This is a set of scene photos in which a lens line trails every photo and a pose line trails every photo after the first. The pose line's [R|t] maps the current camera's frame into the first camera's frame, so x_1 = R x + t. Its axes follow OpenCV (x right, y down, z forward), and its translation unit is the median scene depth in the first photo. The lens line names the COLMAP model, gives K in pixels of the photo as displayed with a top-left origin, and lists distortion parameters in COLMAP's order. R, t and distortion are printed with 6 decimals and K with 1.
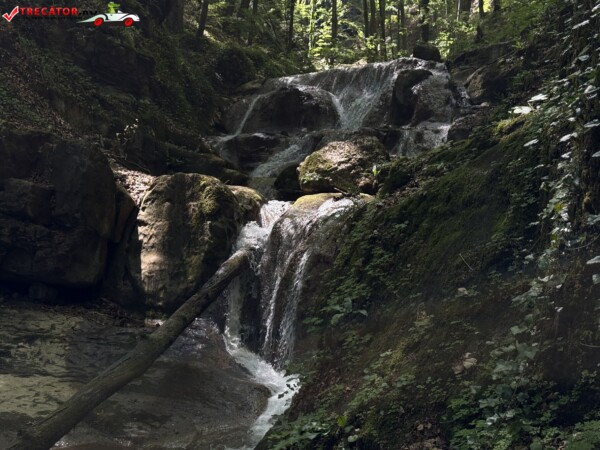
lens RADIAL K [[833.5, 0, 304.0], [0, 833.5, 224.8], [0, 0, 1]] dist [0.098521, 0.000000]
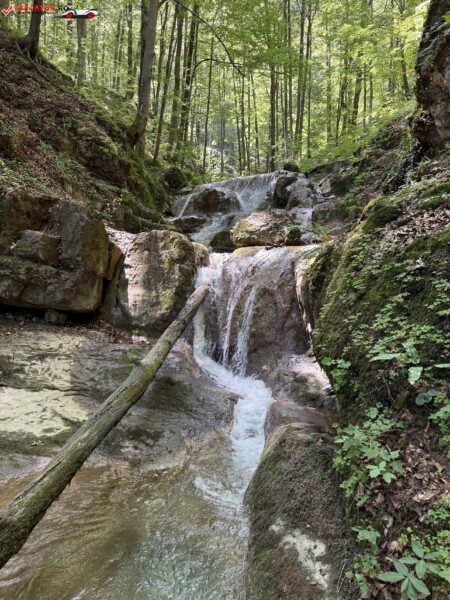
lens RADIAL K [[418.3, 0, 221.8], [0, 418.3, 303.6], [0, 0, 1]] dist [0.064724, -0.073121]
pose [[0.999044, -0.004686, 0.043463, -0.045942], [0.001519, 0.997360, 0.072599, 0.006593], [-0.043689, -0.072463, 0.996414, 0.199272]]
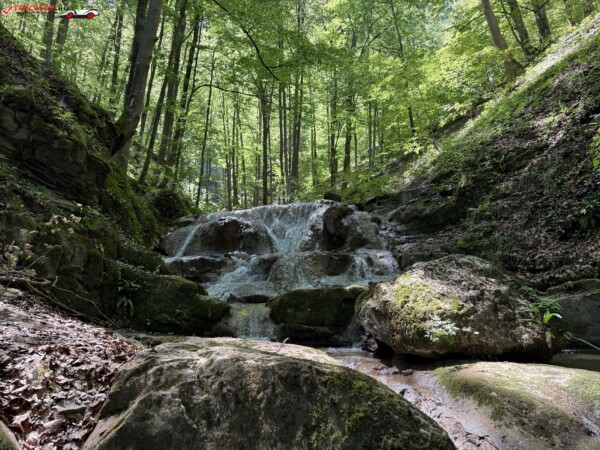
lens RADIAL K [[418.3, 0, 299.4], [0, 418.3, 229.9], [0, 0, 1]] dist [0.064724, -0.073121]
pose [[0.960642, 0.043036, 0.274434, -0.114388], [0.009021, 0.982572, -0.185663, -0.052494], [-0.277642, 0.180832, 0.943512, 0.583795]]
